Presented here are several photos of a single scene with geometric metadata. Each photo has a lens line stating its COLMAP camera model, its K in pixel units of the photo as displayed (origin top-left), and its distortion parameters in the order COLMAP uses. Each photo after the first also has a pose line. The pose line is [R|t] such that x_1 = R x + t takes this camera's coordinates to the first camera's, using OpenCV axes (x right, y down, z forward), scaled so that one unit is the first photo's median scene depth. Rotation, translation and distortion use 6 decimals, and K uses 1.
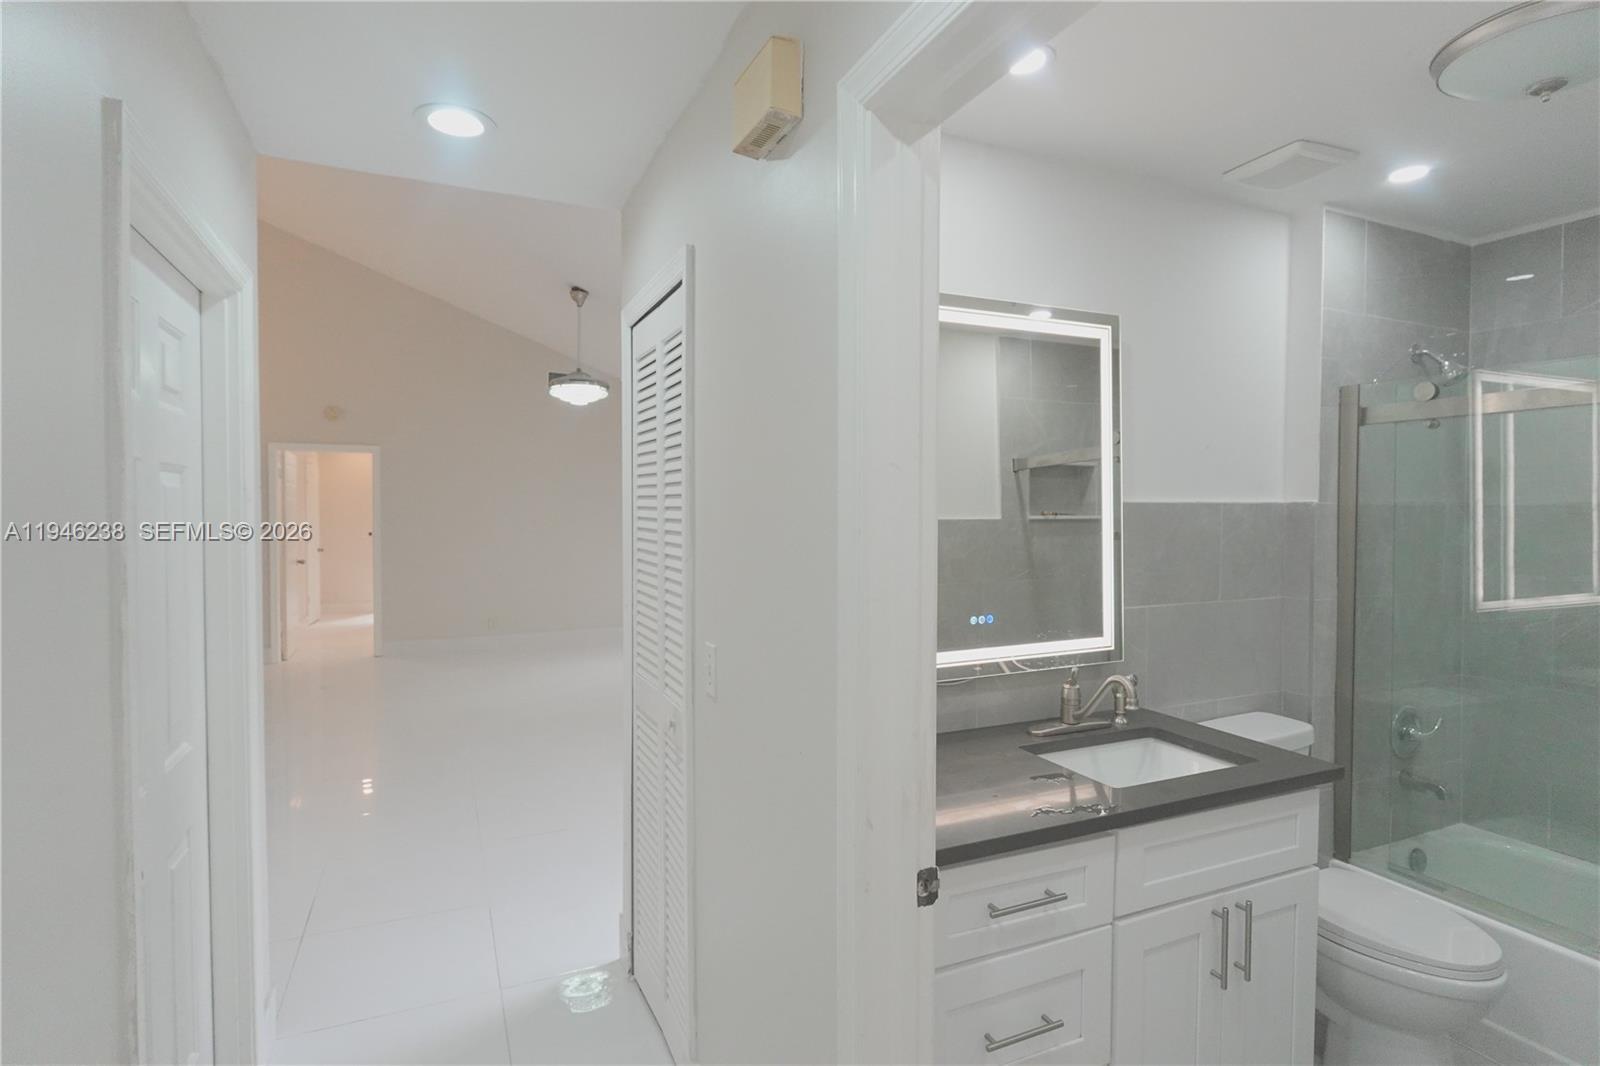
lens RADIAL K [[808.9, 0, 801.7], [0, 808.9, 531.6], [0, 0, 1]] dist [-0.005338, 0.001129]
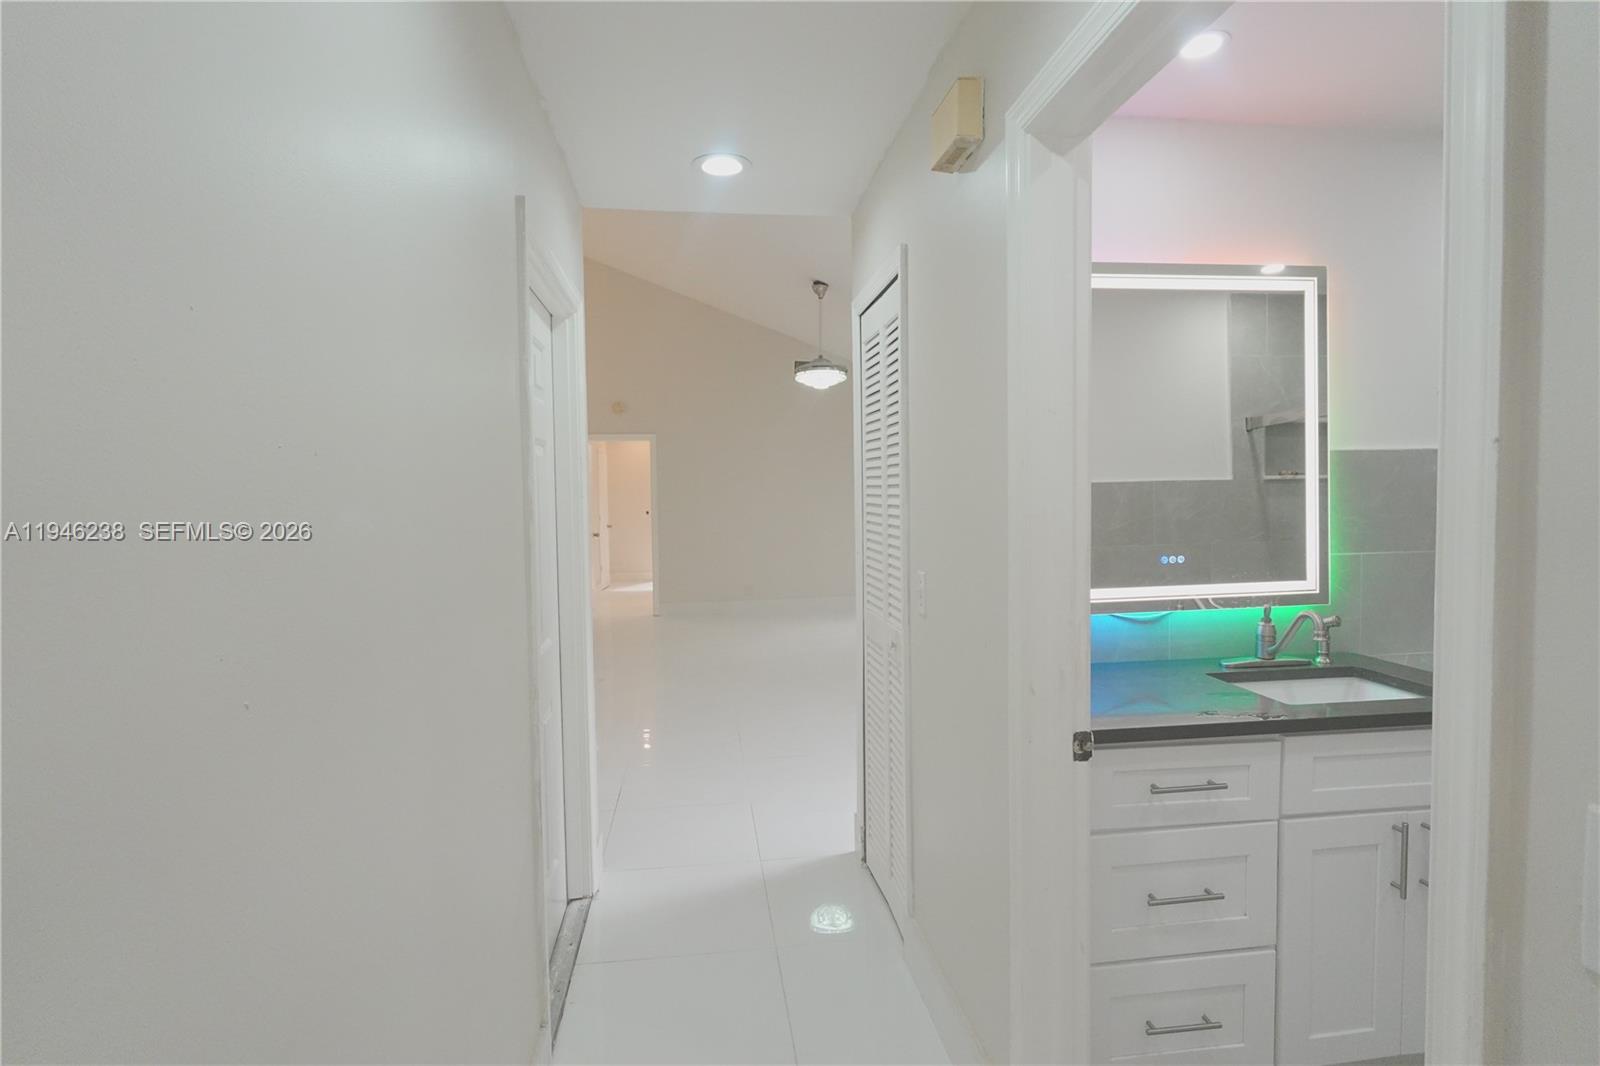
lens RADIAL K [[808.9, 0, 801.7], [0, 808.9, 531.6], [0, 0, 1]] dist [-0.005338, 0.001129]
pose [[0.956271, -0.002485, -0.292471, 0.051212], [0.008925, 0.999746, 0.020685, 0.036097], [0.292346, -0.022390, 0.956051, -0.156568]]
